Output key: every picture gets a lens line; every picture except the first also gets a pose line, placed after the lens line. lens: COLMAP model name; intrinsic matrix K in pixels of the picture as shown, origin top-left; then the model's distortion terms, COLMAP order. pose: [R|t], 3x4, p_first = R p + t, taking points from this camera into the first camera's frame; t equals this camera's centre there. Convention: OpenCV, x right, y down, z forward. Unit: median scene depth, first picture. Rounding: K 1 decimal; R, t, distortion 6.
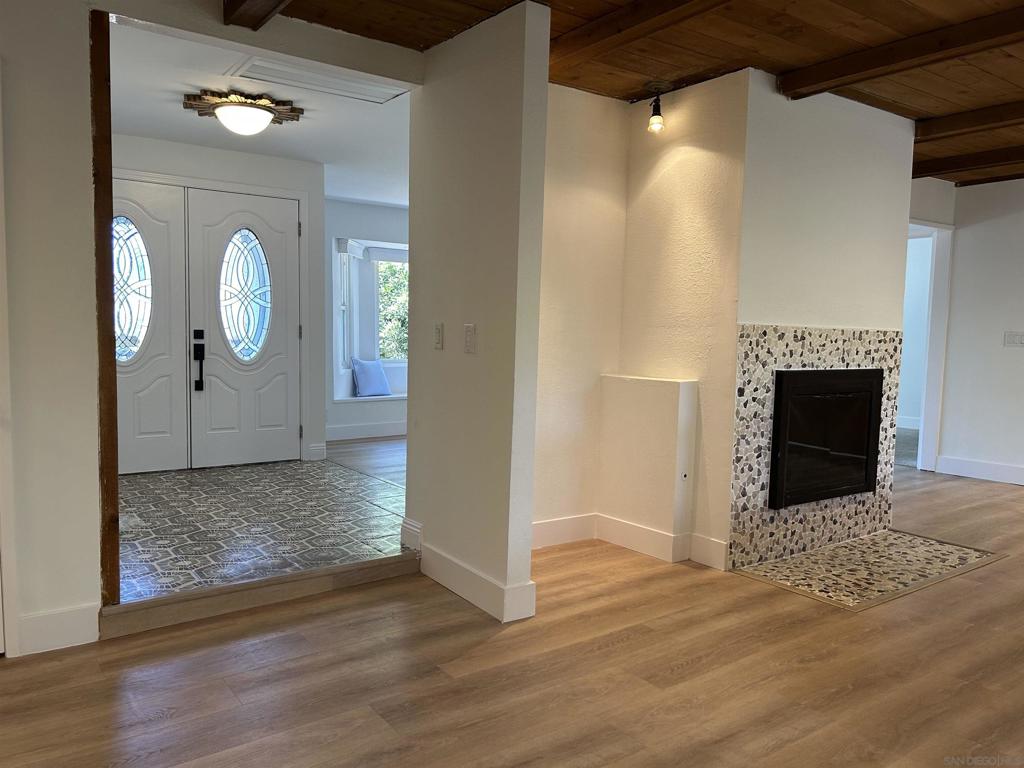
lens RADIAL K [[775.3, 0, 511.7], [0, 775.3, 390.6], [0, 0, 1]] dist [0.030955, -0.021484]
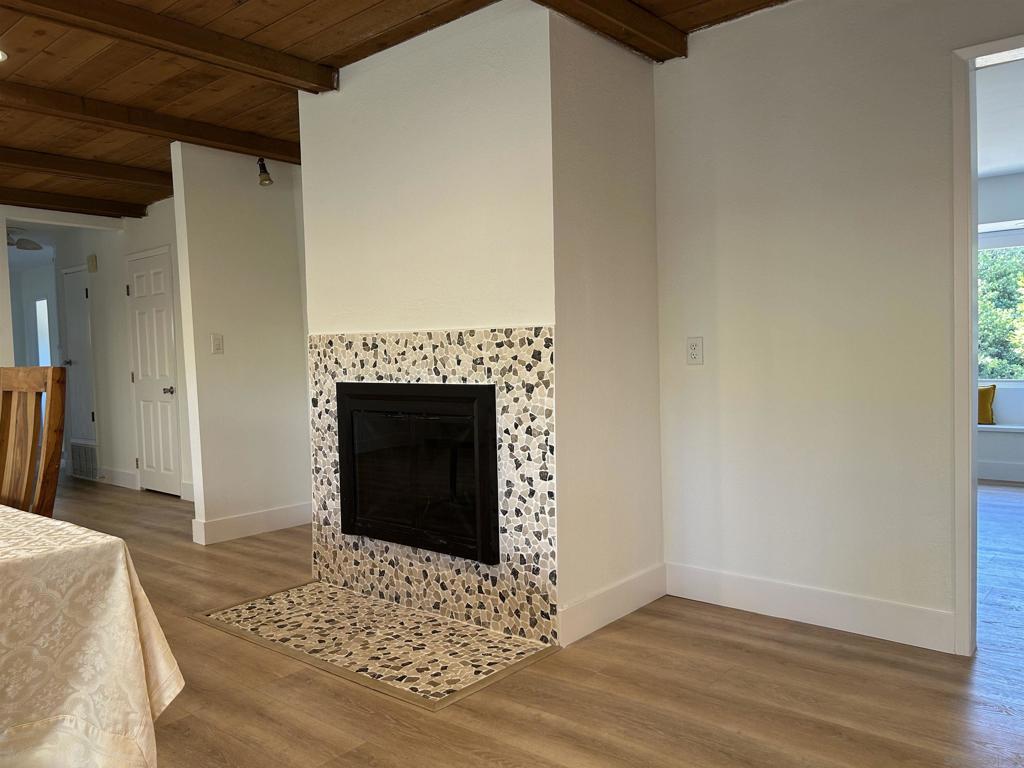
lens RADIAL K [[775.3, 0, 511.7], [0, 775.3, 380.5], [0, 0, 1]] dist [0.030955, -0.021484]
pose [[0.237219, 0.008668, -0.971418, 1.215606], [-0.049184, 0.998785, -0.003098, -0.032837], [0.970210, 0.048513, 0.237357, 0.918704]]
